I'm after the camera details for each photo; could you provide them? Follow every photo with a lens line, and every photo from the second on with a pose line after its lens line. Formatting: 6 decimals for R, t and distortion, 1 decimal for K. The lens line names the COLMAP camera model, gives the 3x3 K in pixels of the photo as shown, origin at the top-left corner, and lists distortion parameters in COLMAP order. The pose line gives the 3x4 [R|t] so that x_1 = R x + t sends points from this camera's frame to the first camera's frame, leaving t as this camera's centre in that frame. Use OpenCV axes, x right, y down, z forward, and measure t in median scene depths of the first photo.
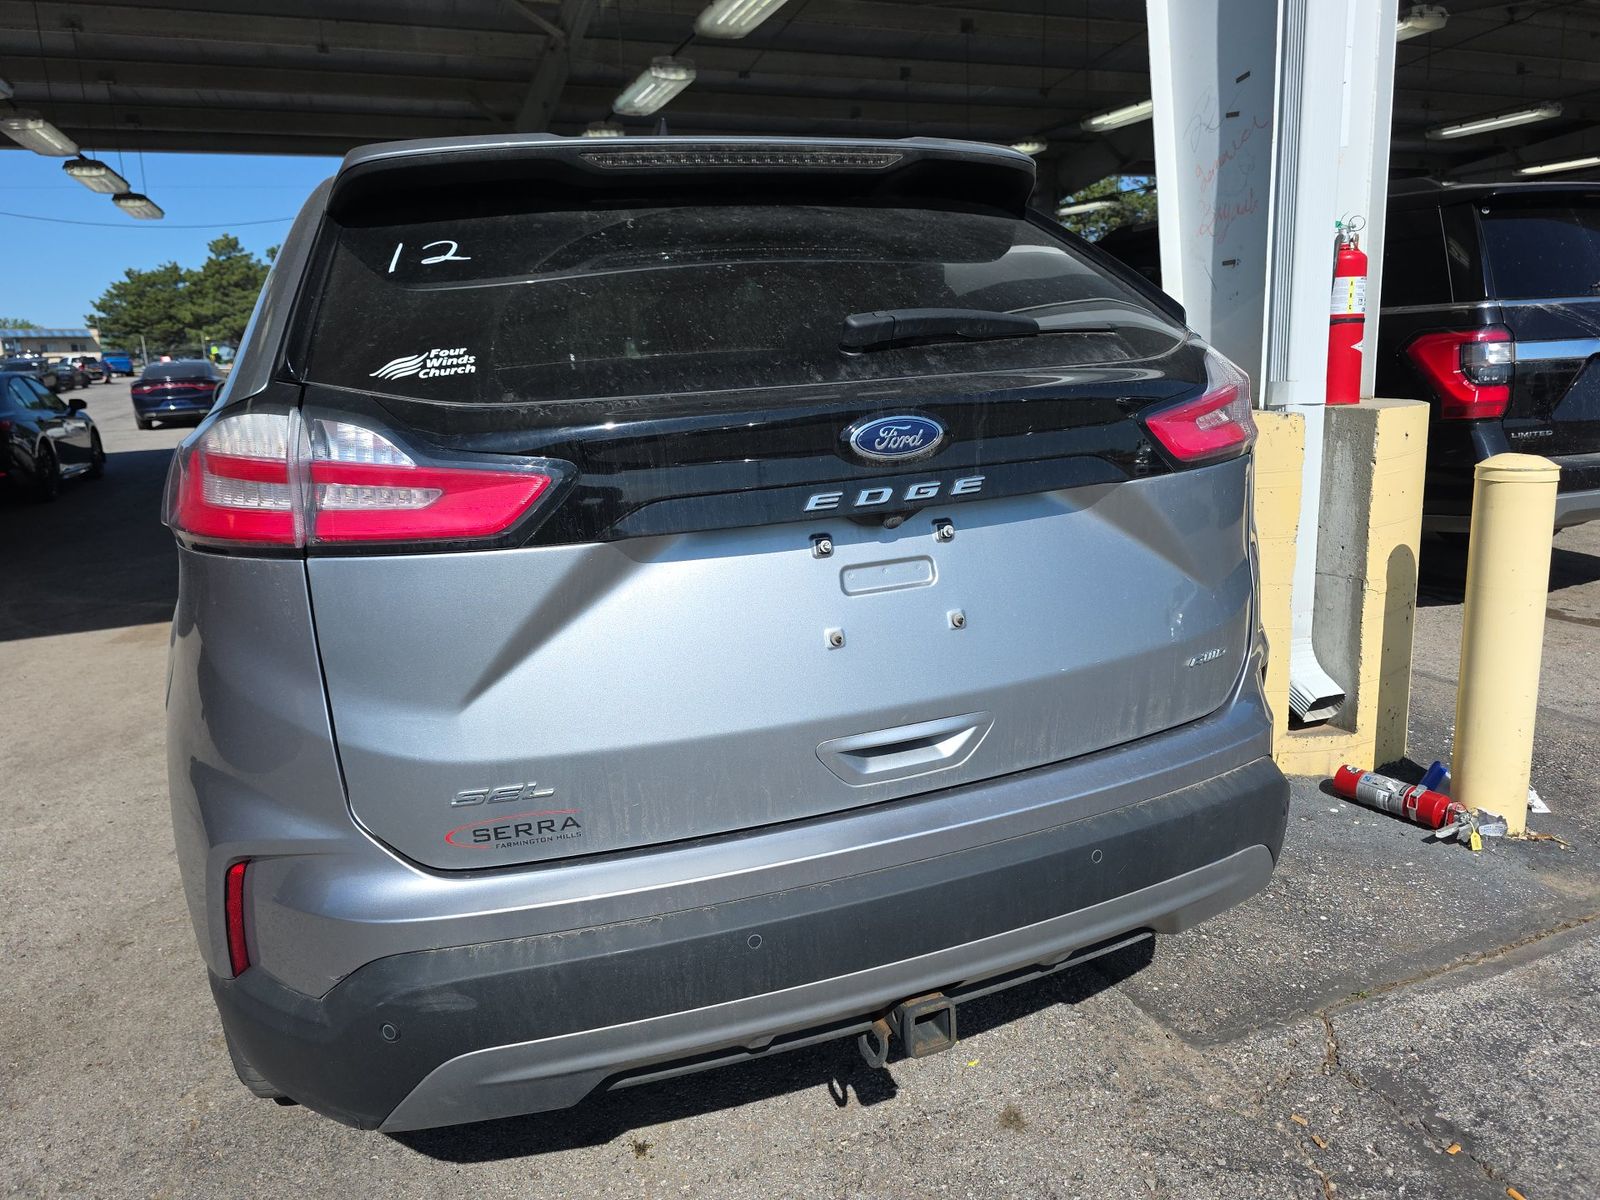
lens RADIAL K [[1205.9, 0, 798.0], [0, 1205.9, 568.5], [0, 0, 1]] dist [0.060954, -0.069581]
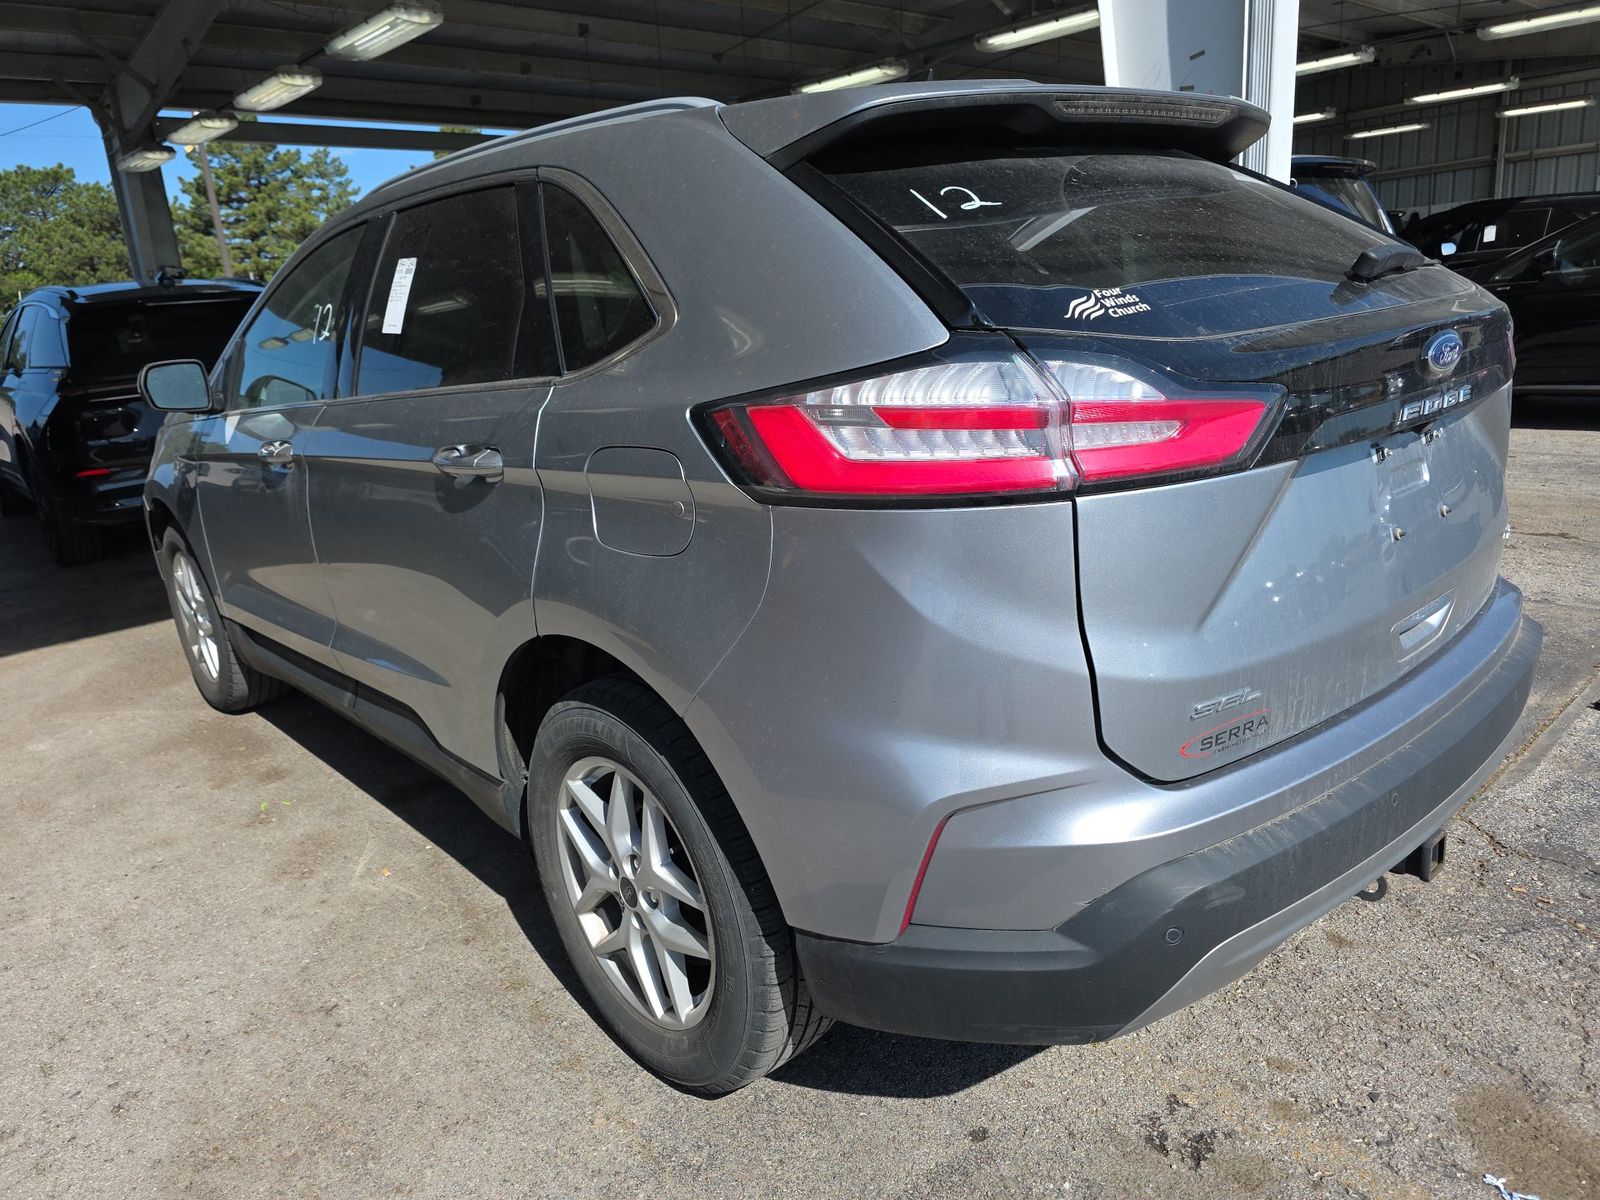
lens RADIAL K [[1207.0, 0, 800.0], [0, 1207.0, 600.0], [0, 0, 1]] dist [0.039283, -0.046233]
pose [[0.922099, -0.115507, 0.369312, -0.218308], [0.097906, 0.992997, 0.066122, -0.002877], [-0.374364, -0.024813, 0.926950, 0.031734]]
